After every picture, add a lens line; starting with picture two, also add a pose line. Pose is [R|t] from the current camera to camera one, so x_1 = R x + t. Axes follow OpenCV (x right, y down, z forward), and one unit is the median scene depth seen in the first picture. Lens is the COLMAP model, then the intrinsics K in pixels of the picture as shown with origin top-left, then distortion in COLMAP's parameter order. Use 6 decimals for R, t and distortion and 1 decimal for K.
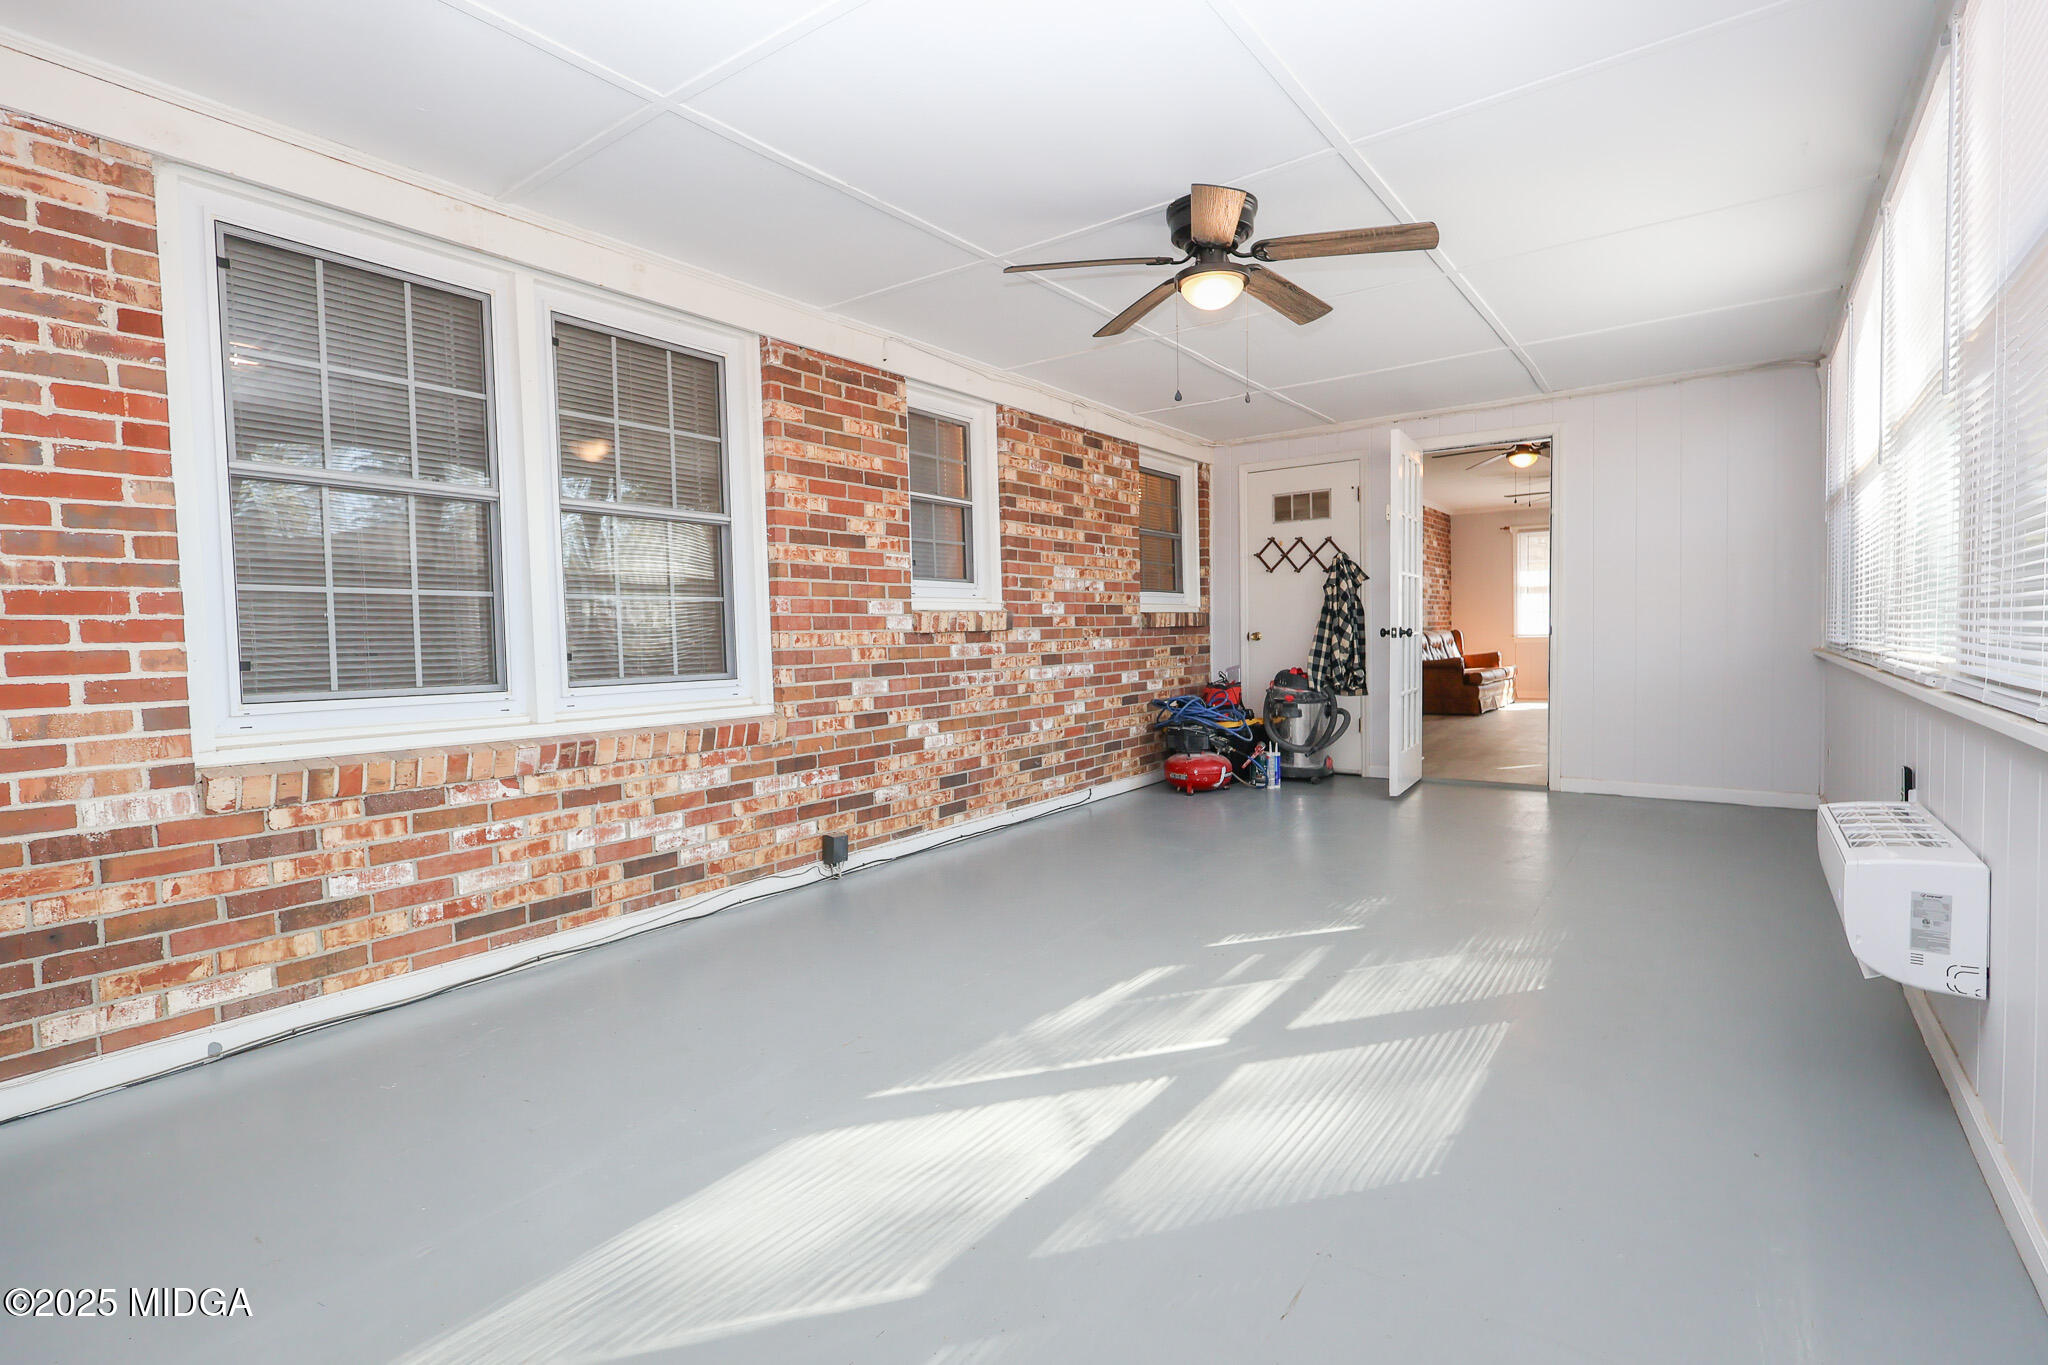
lens RADIAL K [[946.1, 0, 1024.0], [0, 946.1, 682.5], [0, 0, 1]] dist [-0.004459, 0.001248]
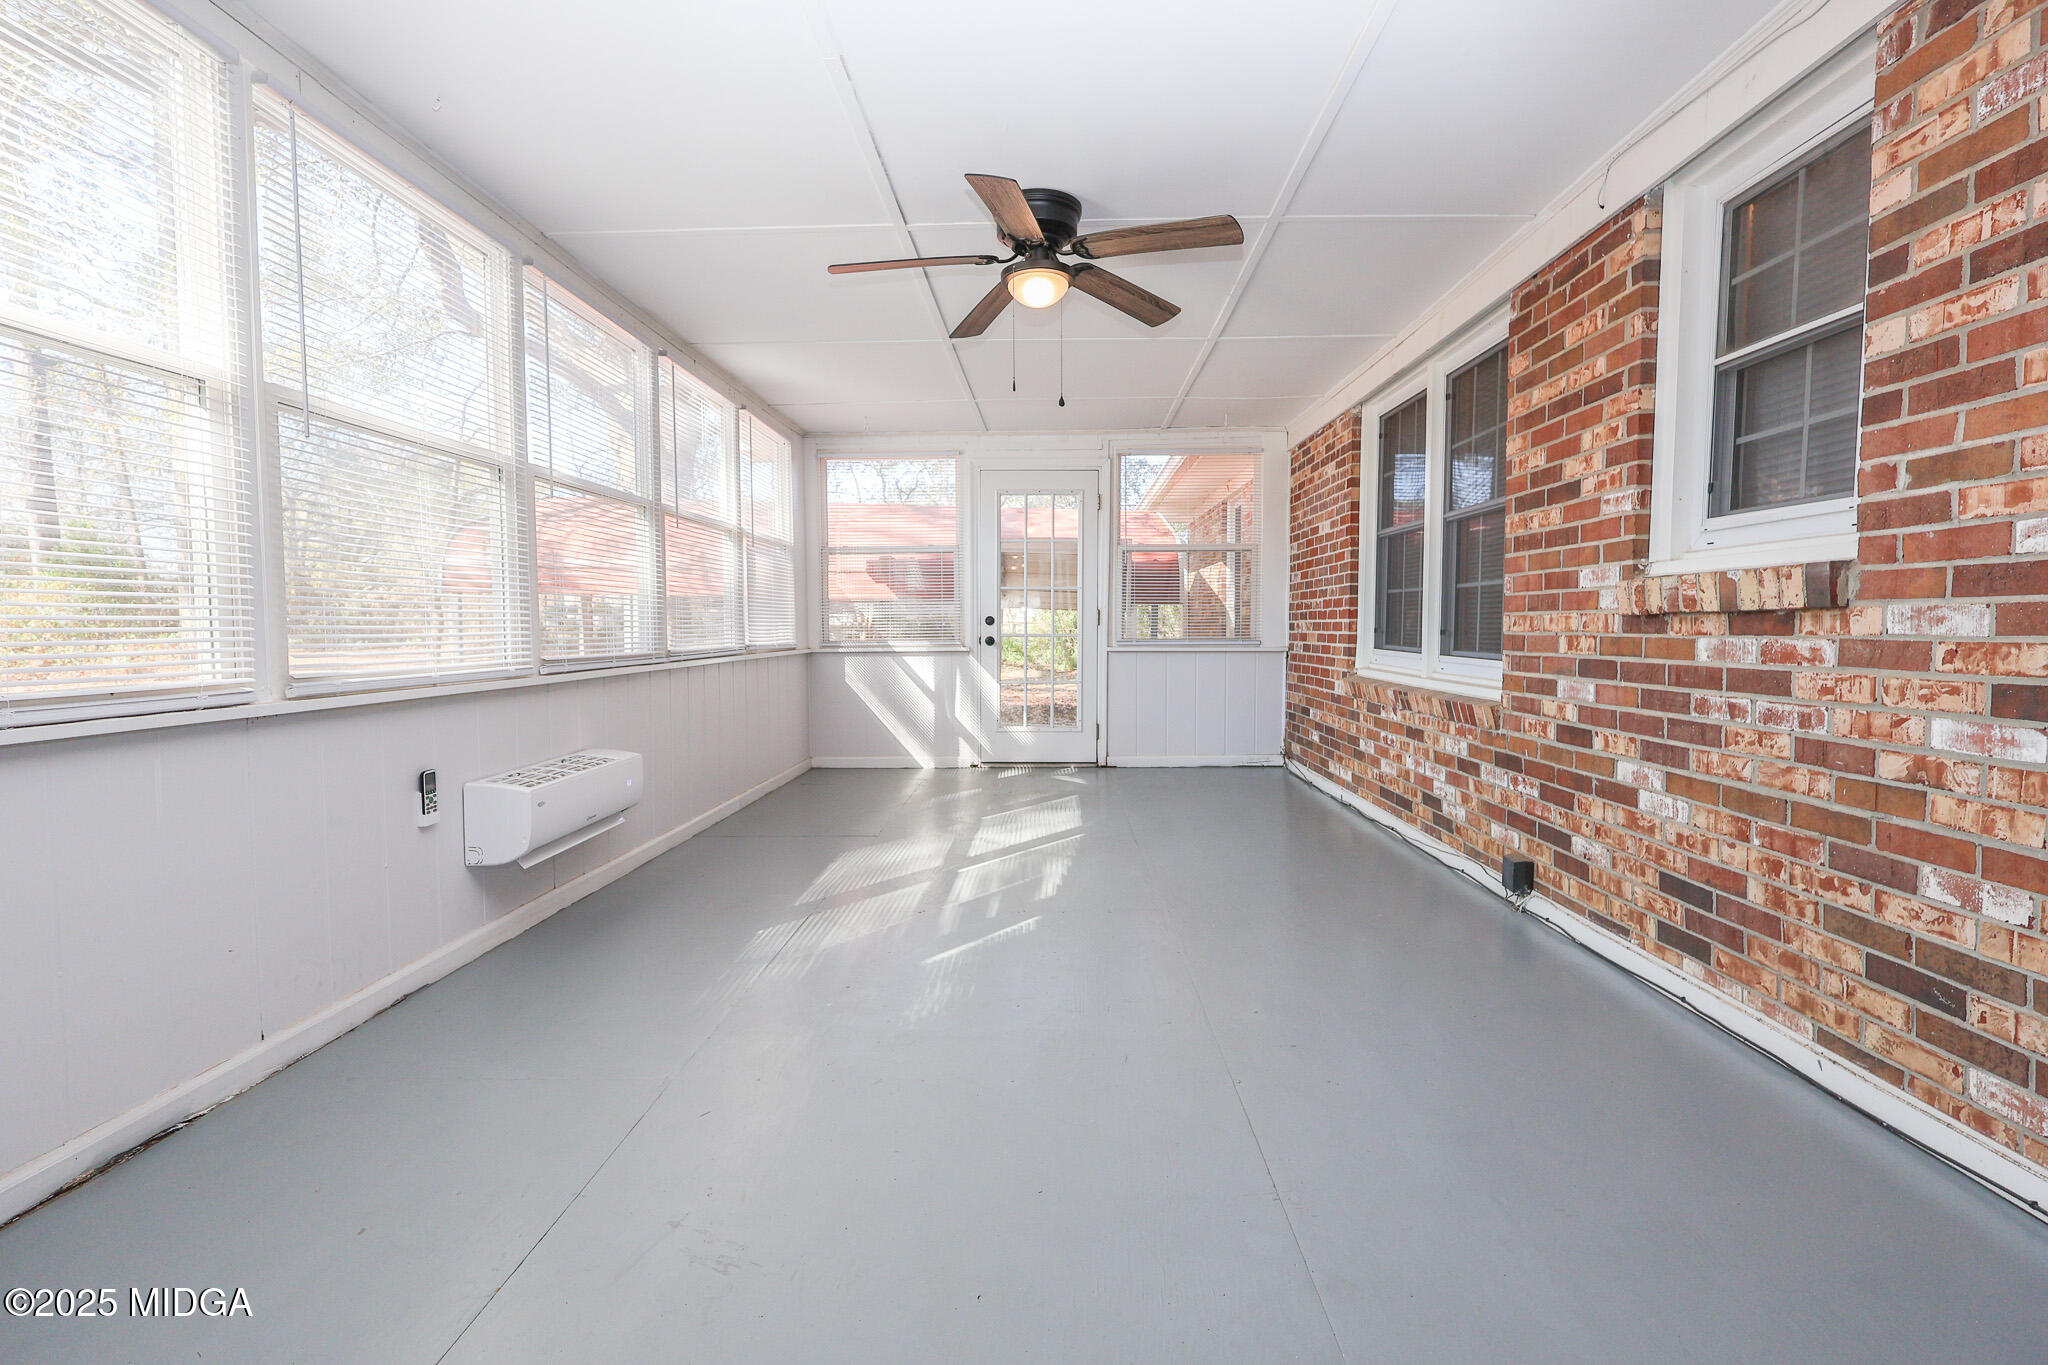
lens RADIAL K [[946.1, 0, 1024.0], [0, 946.1, 682.5], [0, 0, 1]] dist [-0.004459, 0.001248]
pose [[-0.821468, 0.060414, -0.567045, 0.561385], [-0.005286, 0.993523, 0.113508, -0.076582], [0.570230, 0.096241, -0.815828, 1.284682]]
